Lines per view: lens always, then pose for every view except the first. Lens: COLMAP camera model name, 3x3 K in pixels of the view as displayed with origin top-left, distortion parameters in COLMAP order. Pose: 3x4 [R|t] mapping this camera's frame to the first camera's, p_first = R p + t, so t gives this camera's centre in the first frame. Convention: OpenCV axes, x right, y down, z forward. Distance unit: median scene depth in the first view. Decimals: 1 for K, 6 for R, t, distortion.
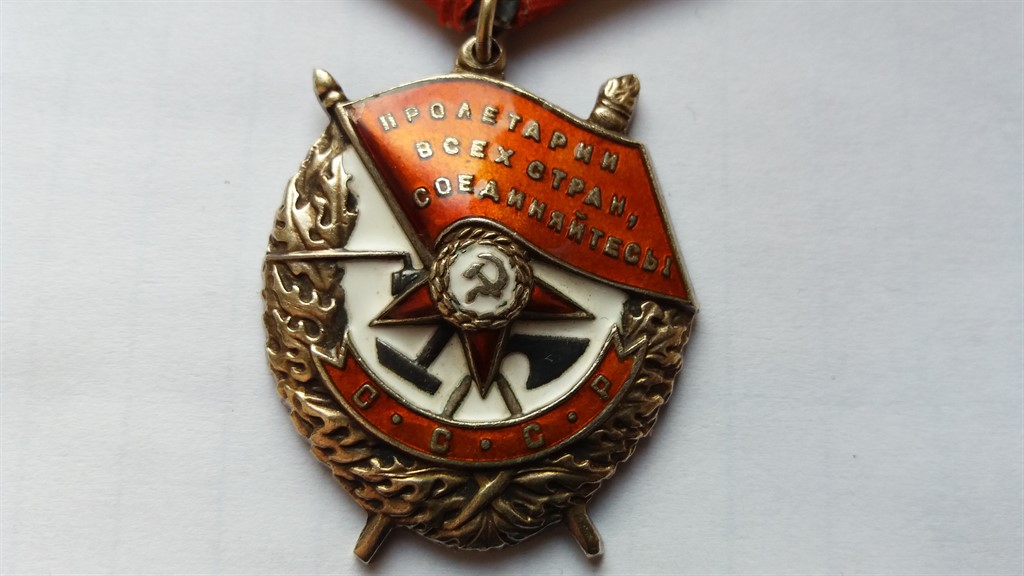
lens RADIAL K [[885.5, 0, 517.6], [0, 885.5, 266.1], [0, 0, 1]] dist [0.289710, -1.101717]
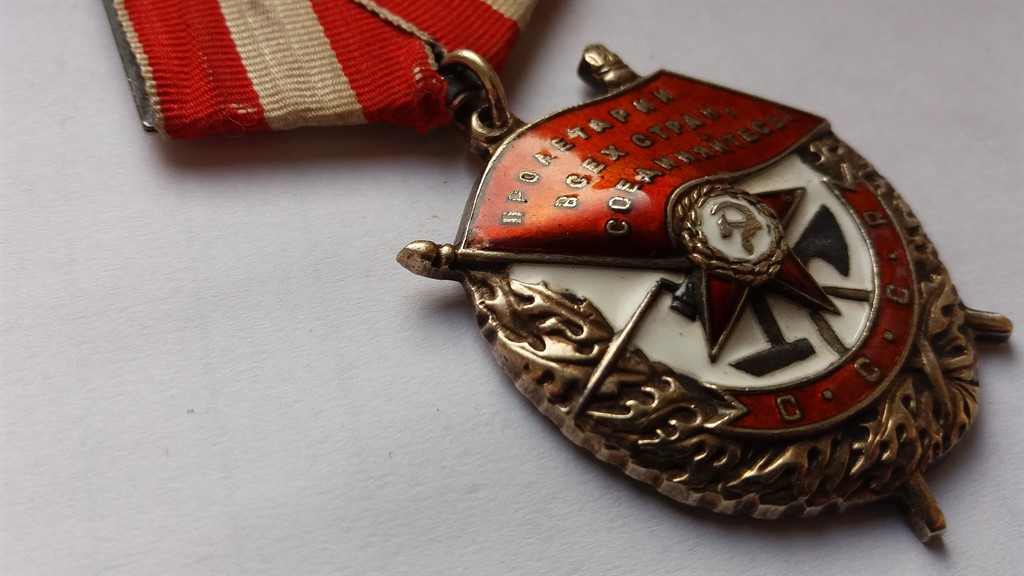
lens RADIAL K [[885.5, 0, 517.6], [0, 885.5, 266.1], [0, 0, 1]] dist [0.289710, -1.101717]
pose [[0.544558, -0.689051, 0.478189, -0.598578], [0.799391, 0.598949, -0.047280, -0.091369], [-0.253833, 0.408007, 0.876983, 0.276762]]
